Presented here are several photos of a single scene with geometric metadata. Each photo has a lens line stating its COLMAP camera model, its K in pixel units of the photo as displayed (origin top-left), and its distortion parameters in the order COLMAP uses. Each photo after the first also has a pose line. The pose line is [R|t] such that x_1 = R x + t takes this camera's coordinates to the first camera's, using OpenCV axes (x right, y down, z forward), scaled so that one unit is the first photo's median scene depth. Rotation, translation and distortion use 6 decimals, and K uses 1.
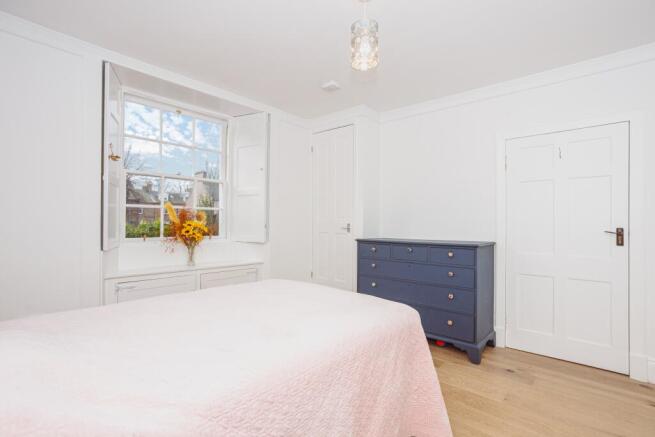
lens RADIAL K [[317.6, 0, 327.0], [0, 317.6, 220.7], [0, 0, 1]] dist [-0.058472, 0.036098]
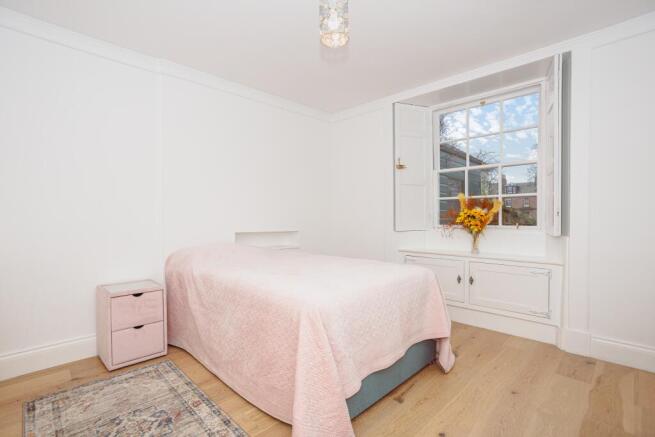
lens RADIAL K [[317.6, 0, 327.0], [0, 317.6, 220.7], [0, 0, 1]] dist [-0.058472, 0.036098]
pose [[-0.042250, 0.004768, -0.999096, 0.599728], [0.011695, 0.999922, 0.004277, 0.027365], [0.999039, -0.011504, -0.042302, 0.557464]]
